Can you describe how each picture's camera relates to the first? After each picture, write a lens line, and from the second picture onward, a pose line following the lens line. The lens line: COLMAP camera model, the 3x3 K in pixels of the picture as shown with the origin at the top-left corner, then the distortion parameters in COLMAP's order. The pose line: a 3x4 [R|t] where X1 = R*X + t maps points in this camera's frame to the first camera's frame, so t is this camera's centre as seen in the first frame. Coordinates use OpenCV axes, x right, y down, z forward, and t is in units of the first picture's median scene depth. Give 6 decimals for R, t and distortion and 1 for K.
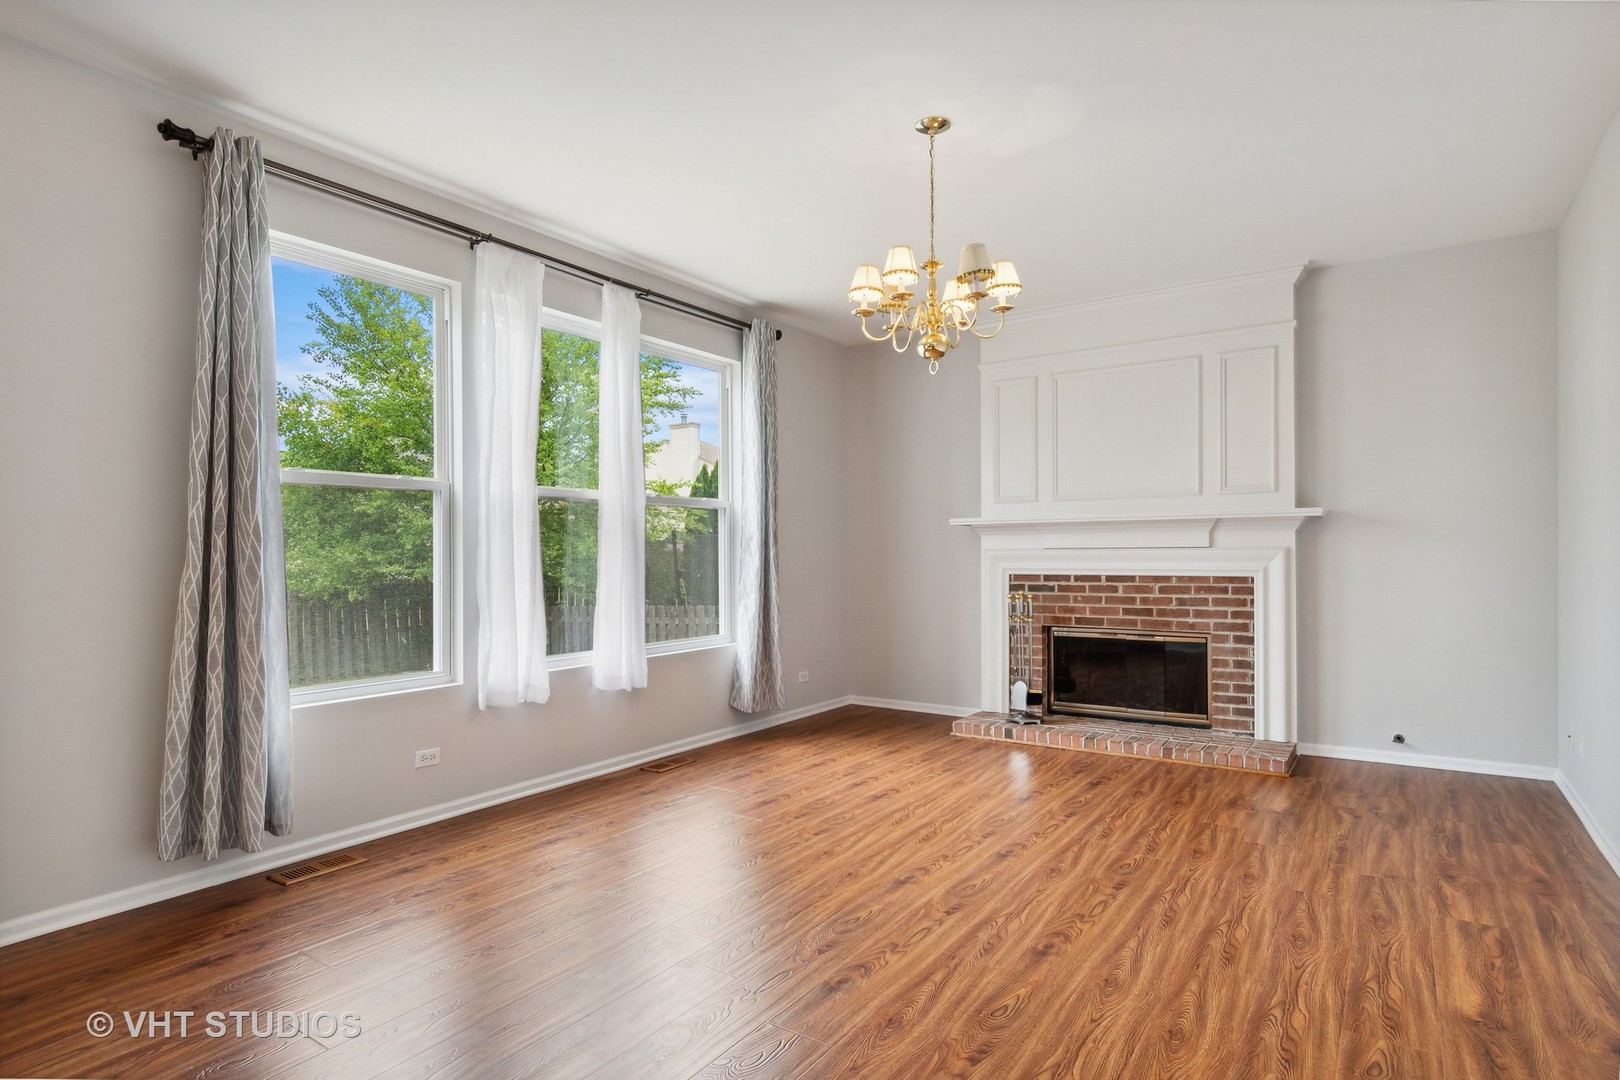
lens RADIAL K [[845.5, 0, 809.8], [0, 845.5, 564.7], [0, 0, 1]] dist [0.000843, -0.000954]
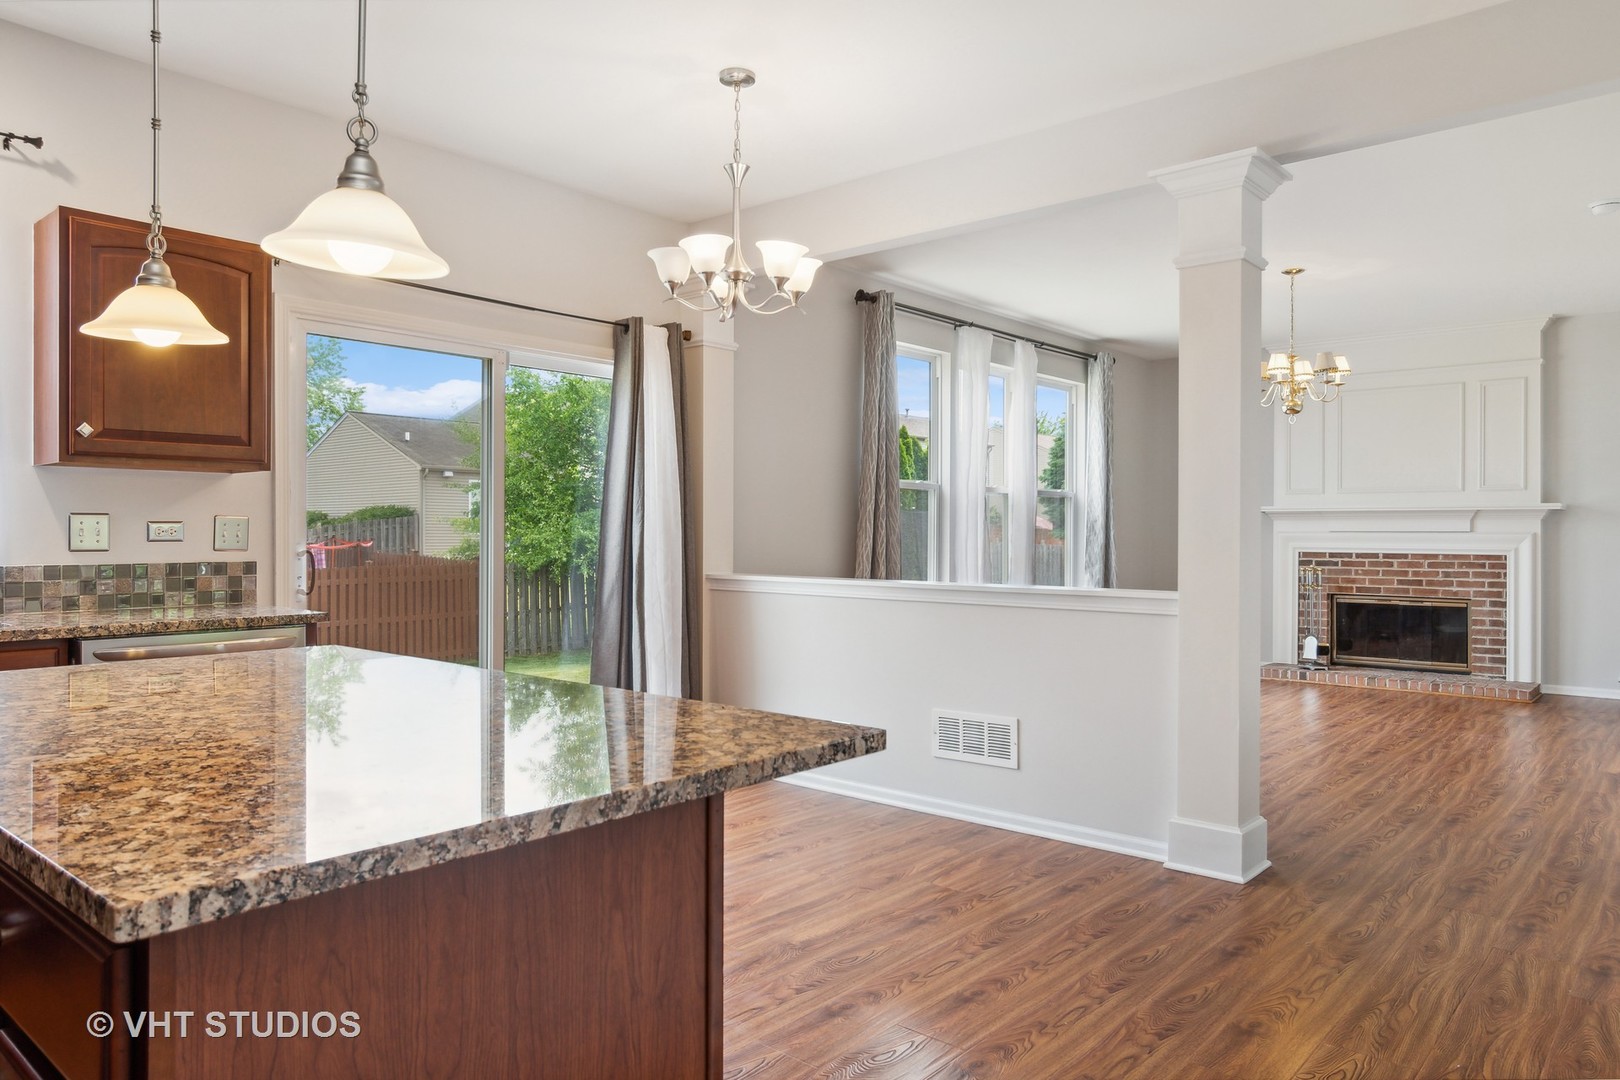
lens RADIAL K [[1074.8, 0, 810.0], [0, 1074.8, 540.0], [0, 0, 1]] dist [-0.002646, 0.003854]
pose [[0.994331, 0.010652, -0.105794, -0.350856], [-0.011194, 0.999927, -0.004529, 0.010065], [0.105738, 0.005688, 0.994378, -0.725810]]
